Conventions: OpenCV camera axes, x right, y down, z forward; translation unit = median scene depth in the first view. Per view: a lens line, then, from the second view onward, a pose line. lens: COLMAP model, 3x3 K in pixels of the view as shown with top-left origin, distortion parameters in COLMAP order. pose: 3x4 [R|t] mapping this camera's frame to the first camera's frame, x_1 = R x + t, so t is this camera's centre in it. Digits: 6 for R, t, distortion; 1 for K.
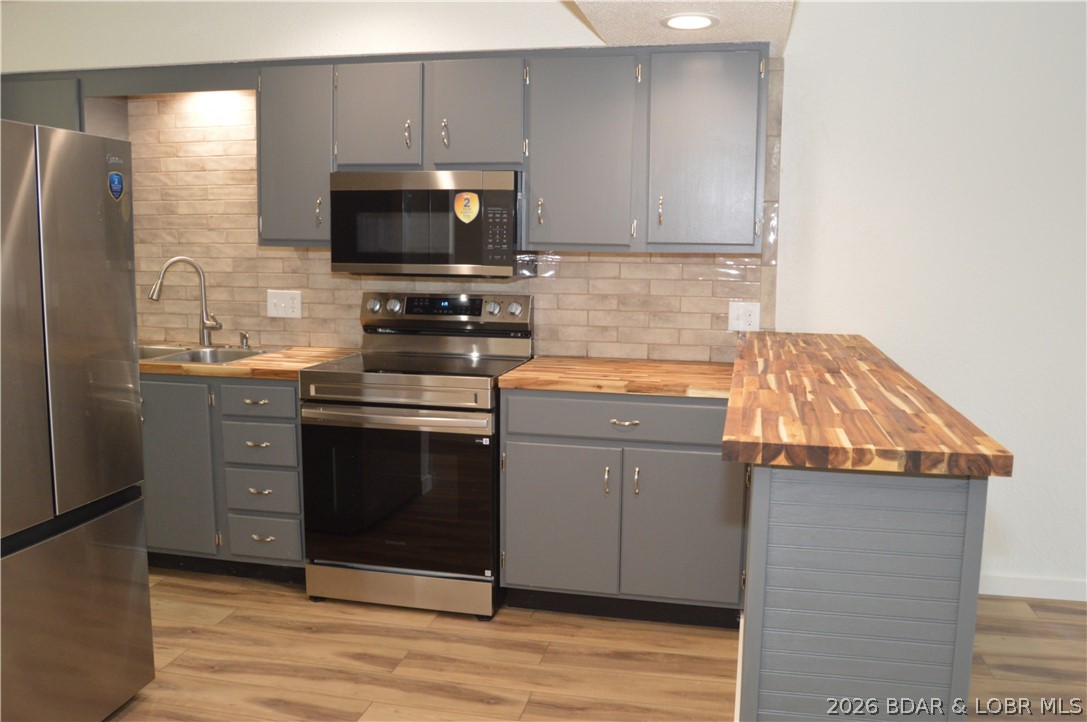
lens RADIAL K [[886.6, 0, 549.3], [0, 886.6, 364.7], [0, 0, 1]] dist [-0.100058, 0.042776]
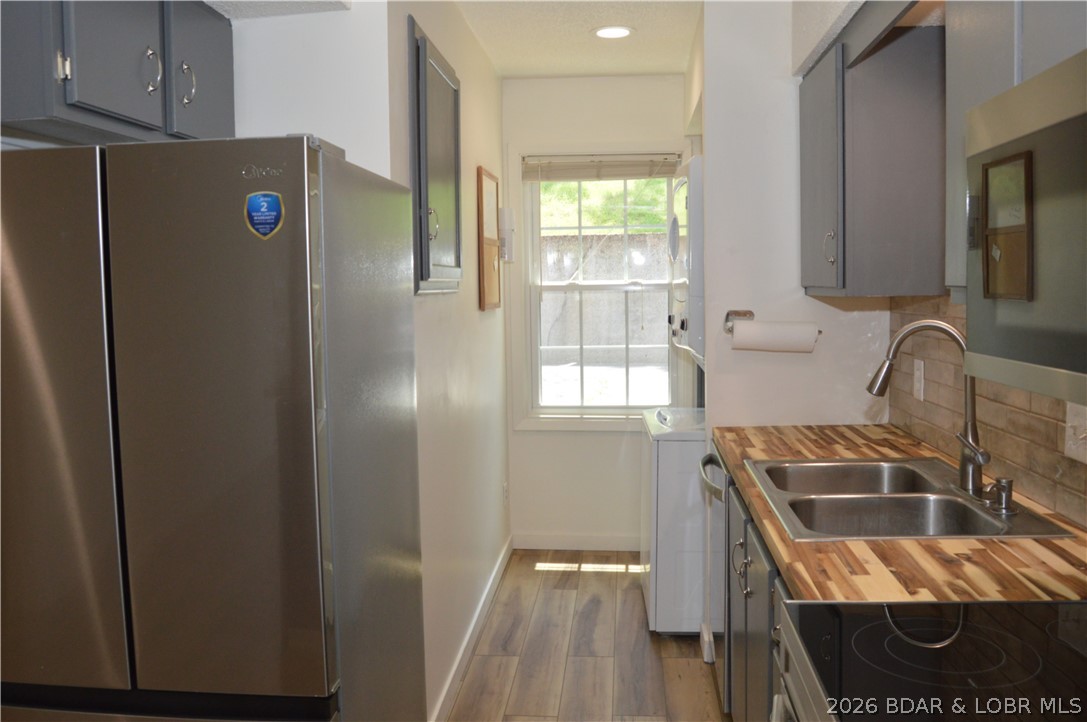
lens RADIAL K [[886.6, 0, 552.4], [0, 886.6, 351.6], [0, 0, 1]] dist [-0.100058, 0.042776]
pose [[0.109291, 0.054973, -0.992489, 0.155656], [-0.119090, 0.992002, 0.041832, -0.161107], [0.986850, 0.113623, 0.114963, 1.153343]]
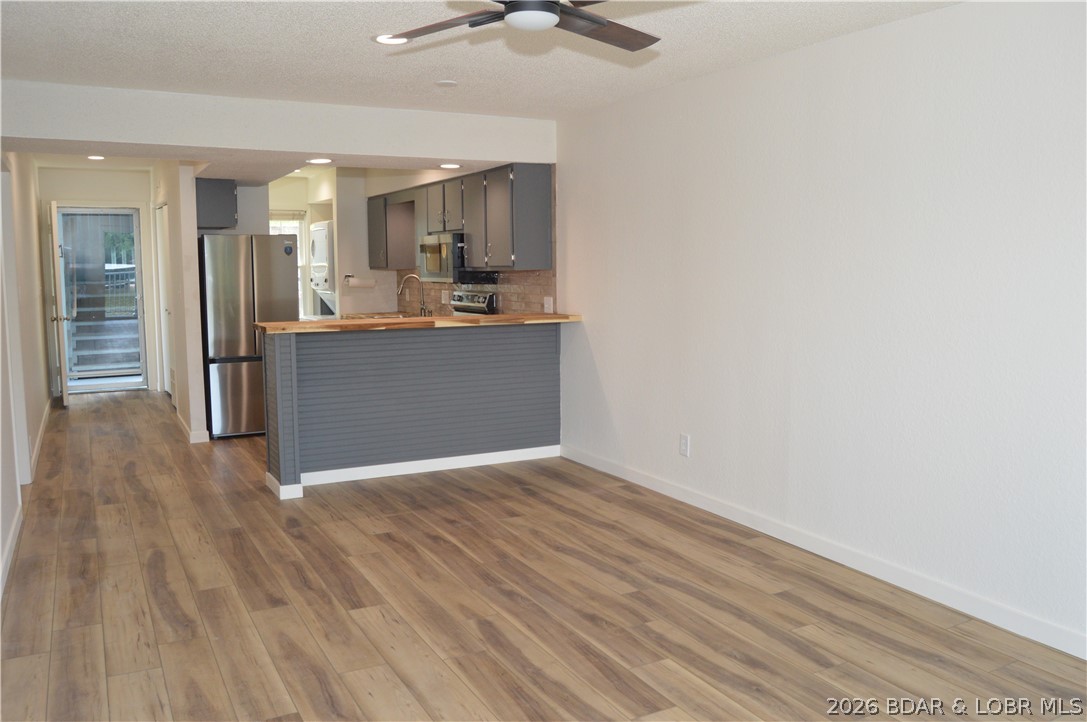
lens RADIAL K [[886.6, 0, 545.0], [0, 886.6, 357.5], [0, 0, 1]] dist [-0.100058, 0.042776]
pose [[0.651349, 0.062061, -0.756236, 2.418786], [-0.089759, 0.995954, 0.004423, 0.067643], [0.753450, 0.064998, 0.654284, -0.301063]]
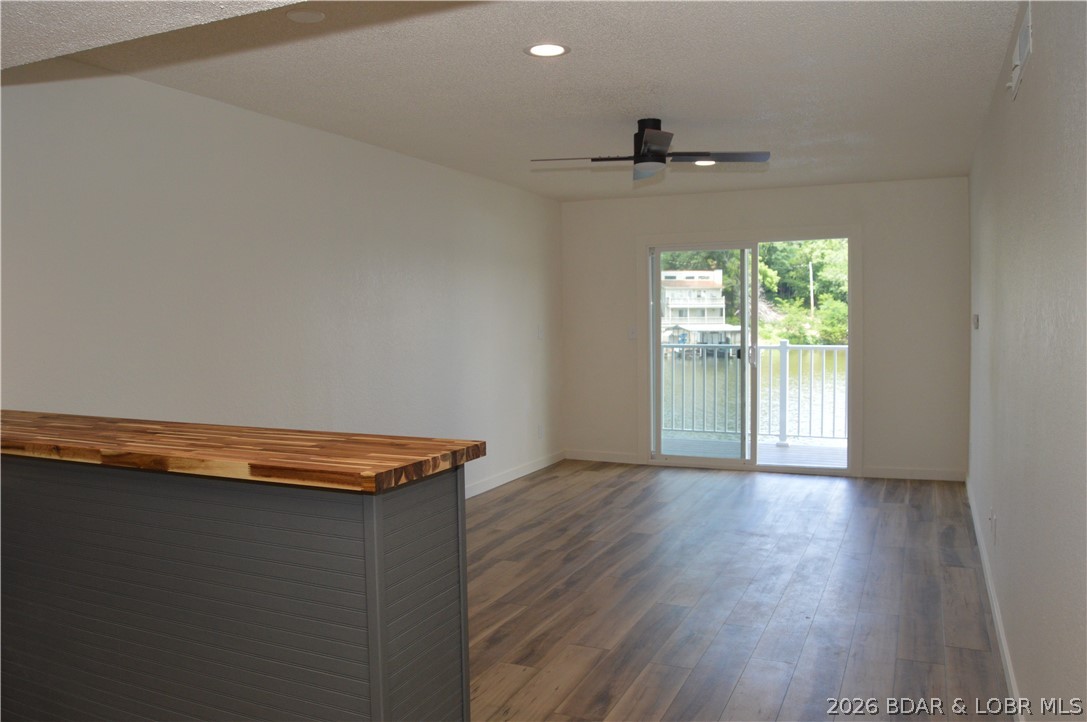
lens RADIAL K [[886.6, 0, 544.9], [0, 886.6, 361.3], [0, 0, 1]] dist [-0.100058, 0.042776]
pose [[0.190439, -0.072622, 0.979009, -0.625444], [0.147266, 0.988089, 0.044649, -0.059783], [-0.970590, 0.135672, 0.198865, 0.328365]]
